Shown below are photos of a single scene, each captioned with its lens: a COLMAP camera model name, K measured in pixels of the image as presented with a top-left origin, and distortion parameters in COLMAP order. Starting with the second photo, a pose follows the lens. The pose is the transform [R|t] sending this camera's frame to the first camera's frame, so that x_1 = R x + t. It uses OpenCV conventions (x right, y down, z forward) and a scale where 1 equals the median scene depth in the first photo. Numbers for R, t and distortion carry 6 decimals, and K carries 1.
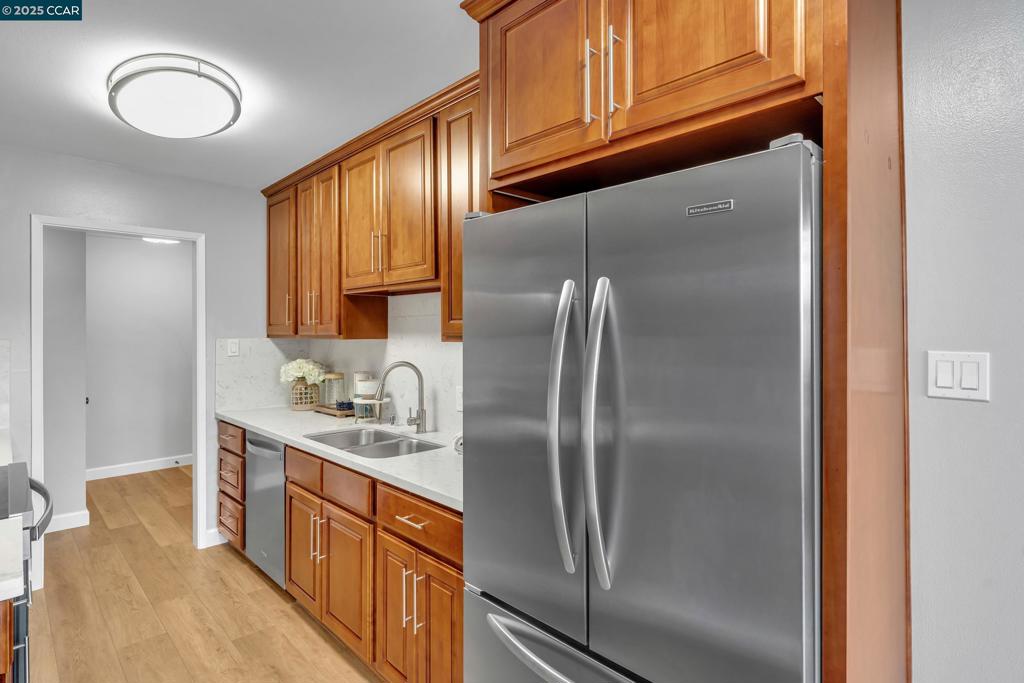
lens RADIAL K [[531.3, 0, 514.5], [0, 531.3, 327.0], [0, 0, 1]] dist [0.002247, 0.000107]
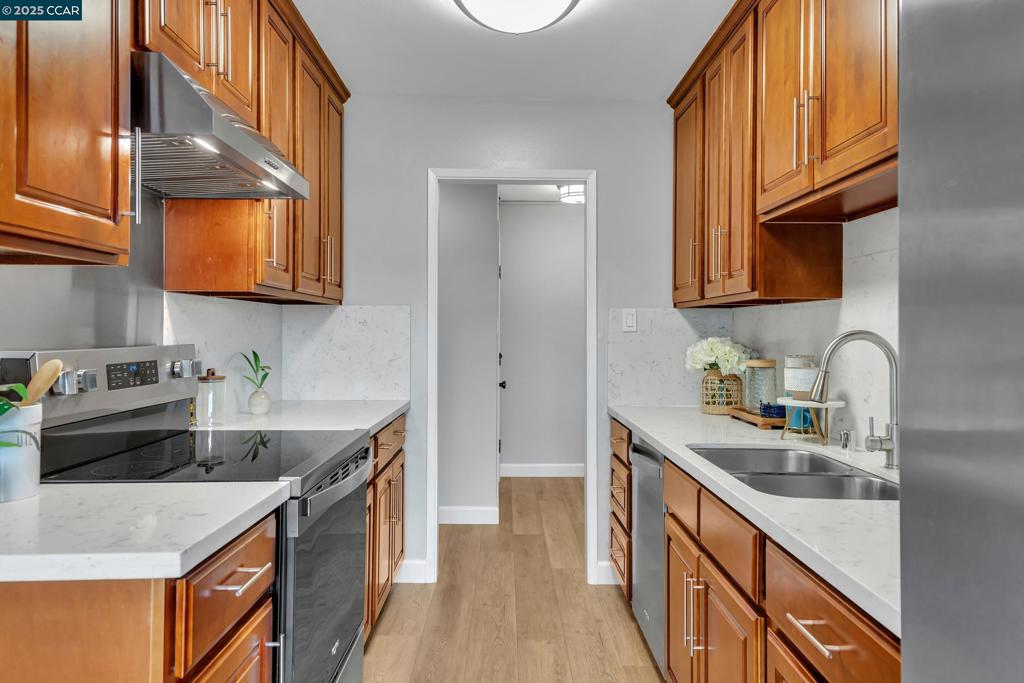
lens RADIAL K [[705.3, 0, 513.1], [0, 705.3, 323.4], [0, 0, 1]] dist [0.043097, -0.001685]
pose [[0.726167, 0.000024, -0.687518, 0.029062], [-0.003252, 0.999989, -0.003400, 0.052509], [0.687511, 0.004705, 0.726159, 0.201559]]
